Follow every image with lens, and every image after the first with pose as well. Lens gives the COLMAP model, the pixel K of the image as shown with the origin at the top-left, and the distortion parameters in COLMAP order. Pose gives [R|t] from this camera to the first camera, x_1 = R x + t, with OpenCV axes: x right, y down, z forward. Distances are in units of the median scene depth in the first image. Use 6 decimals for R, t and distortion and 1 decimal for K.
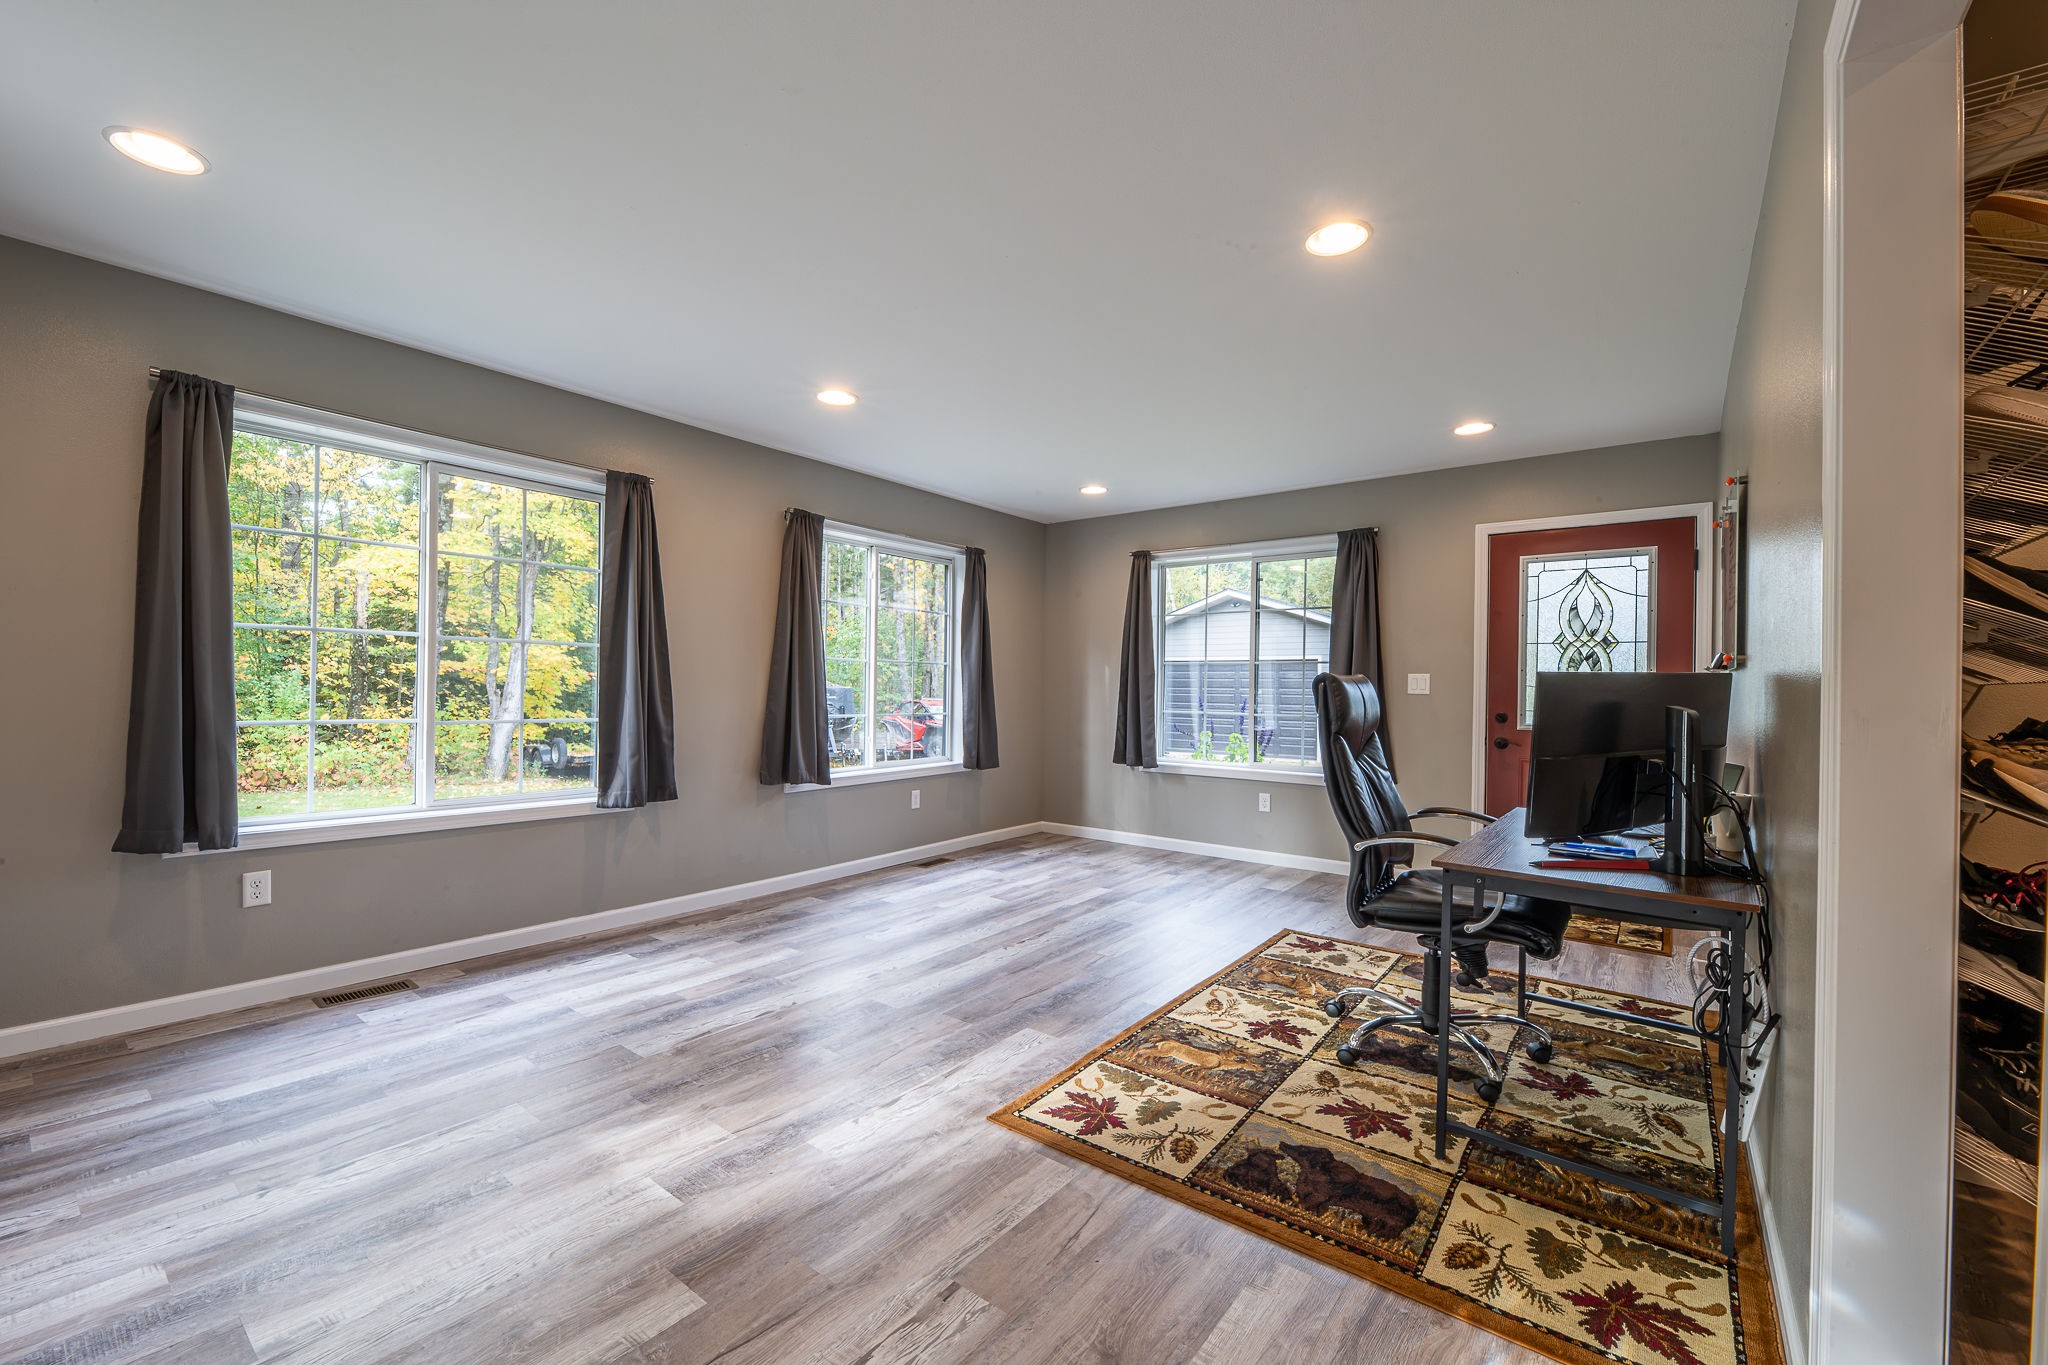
lens RADIAL K [[832.0, 0, 1030.1], [0, 832.0, 687.8], [0, 0, 1]] dist [0.003262, -0.004781]
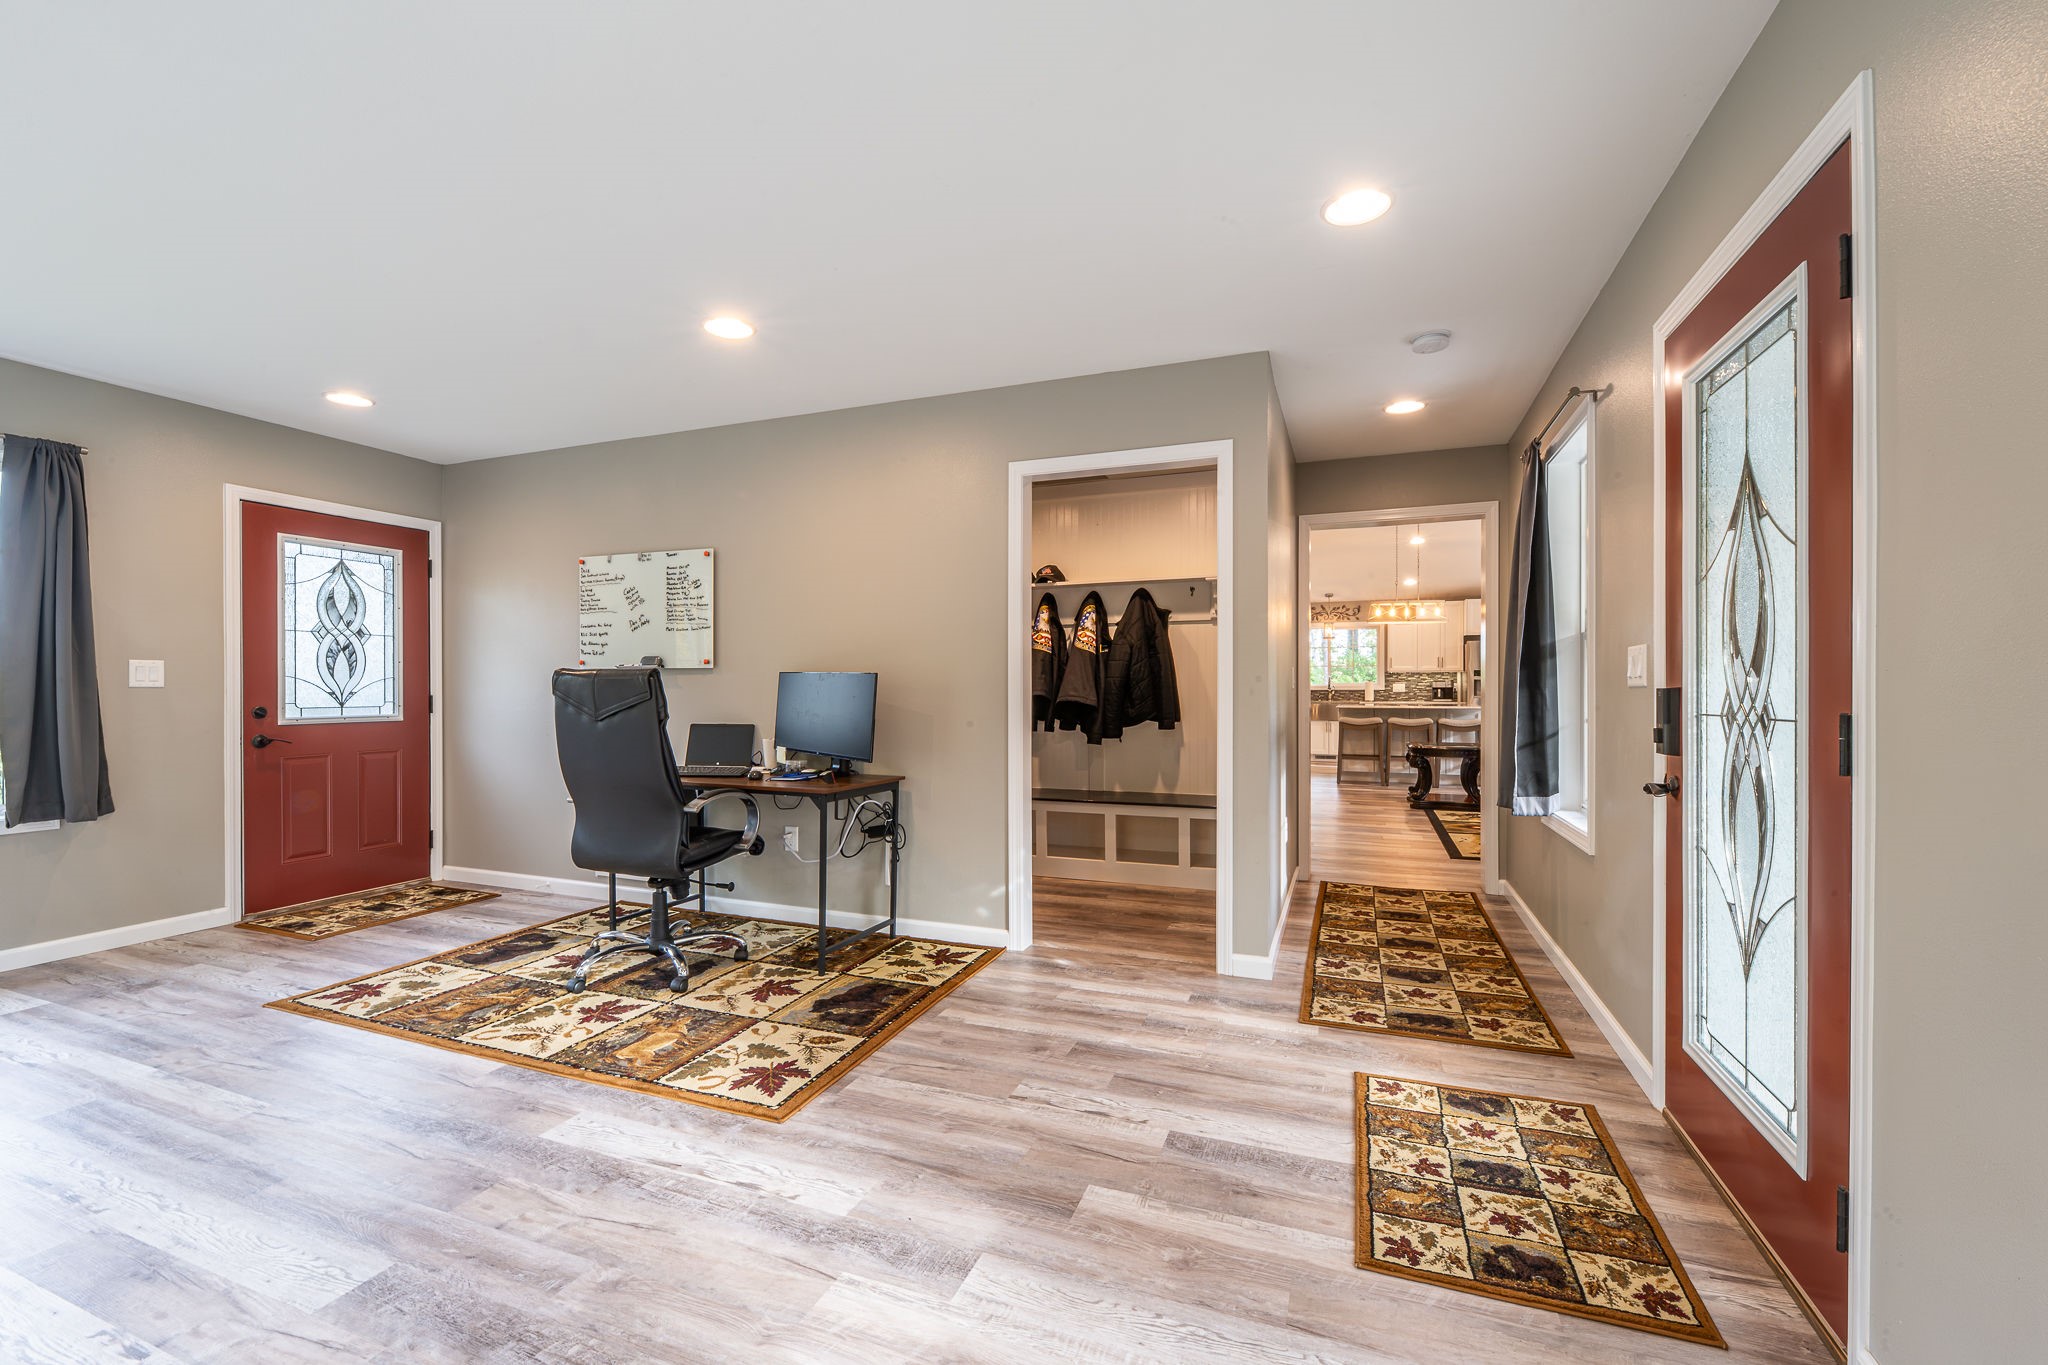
lens RADIAL K [[832.0, 0, 1030.1], [0, 832.0, 687.8], [0, 0, 1]] dist [0.003262, -0.004781]
pose [[-0.283852, -0.014641, 0.958756, -0.893382], [-0.004586, 0.999893, 0.013911, -0.010893], [-0.958857, -0.000448, -0.283889, 0.830786]]
